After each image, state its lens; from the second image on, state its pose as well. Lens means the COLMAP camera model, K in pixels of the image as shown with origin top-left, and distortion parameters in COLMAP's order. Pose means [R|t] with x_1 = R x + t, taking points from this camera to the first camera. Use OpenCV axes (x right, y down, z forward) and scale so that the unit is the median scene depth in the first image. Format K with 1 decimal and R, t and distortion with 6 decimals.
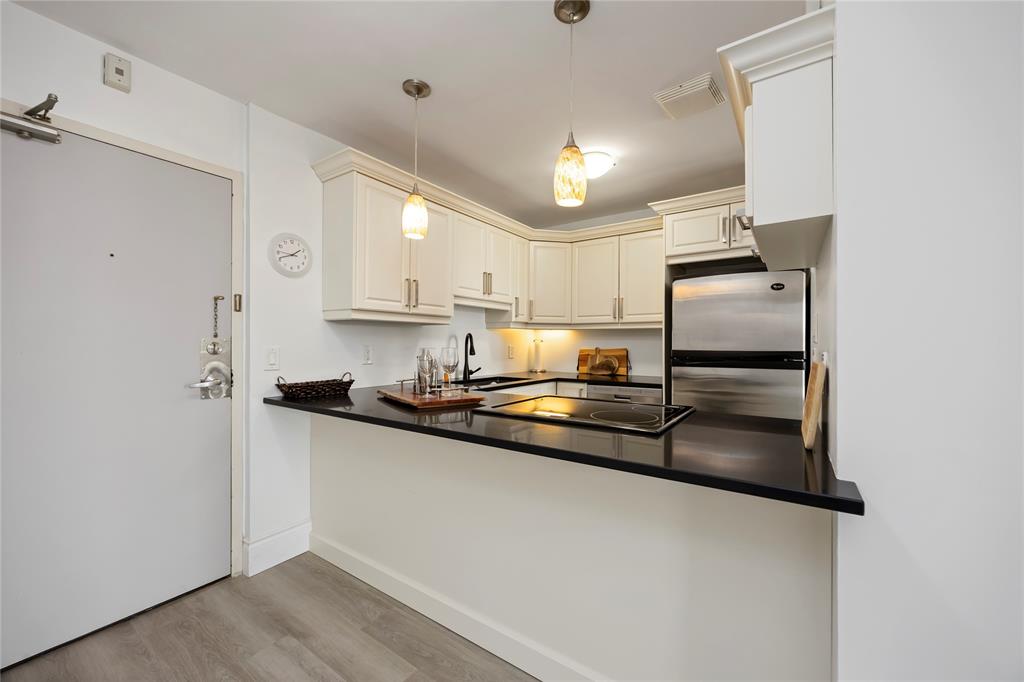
lens RADIAL K [[408.1, 0, 510.9], [0, 408.1, 347.1], [0, 0, 1]] dist [0.001104, 0.000161]
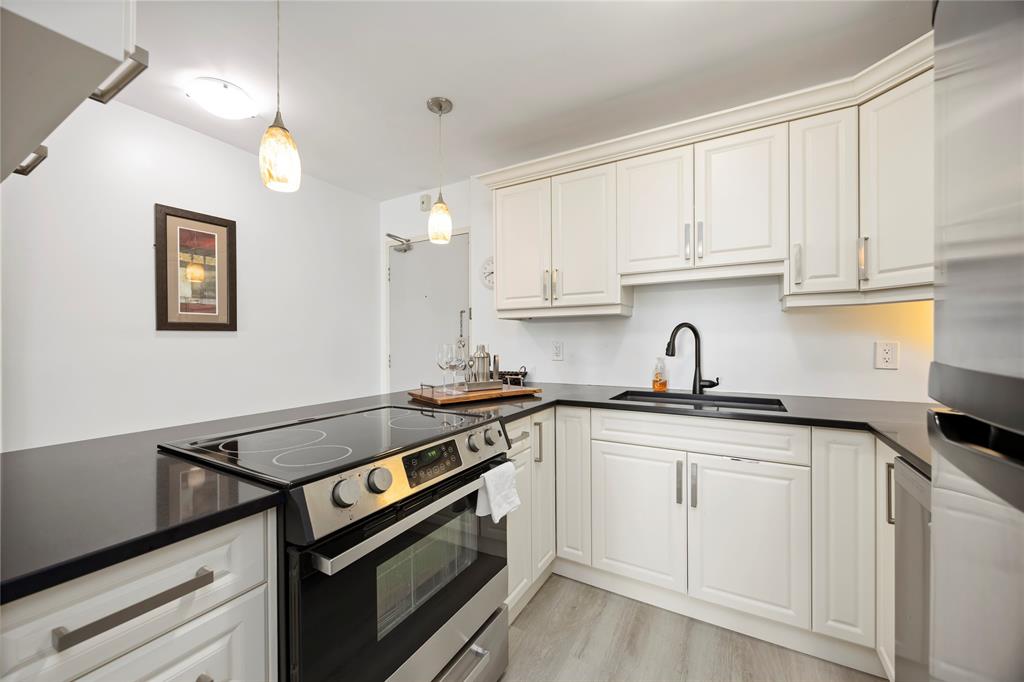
lens RADIAL K [[394.6, 0, 512.0], [0, 394.6, 341.0], [0, 0, 1]] dist [0.000256, 0.000098]
pose [[0.091170, -0.005120, -0.995822, 0.667496], [-0.004705, 0.999973, -0.005572, -0.000874], [0.995824, 0.005193, 0.091144, 0.867051]]
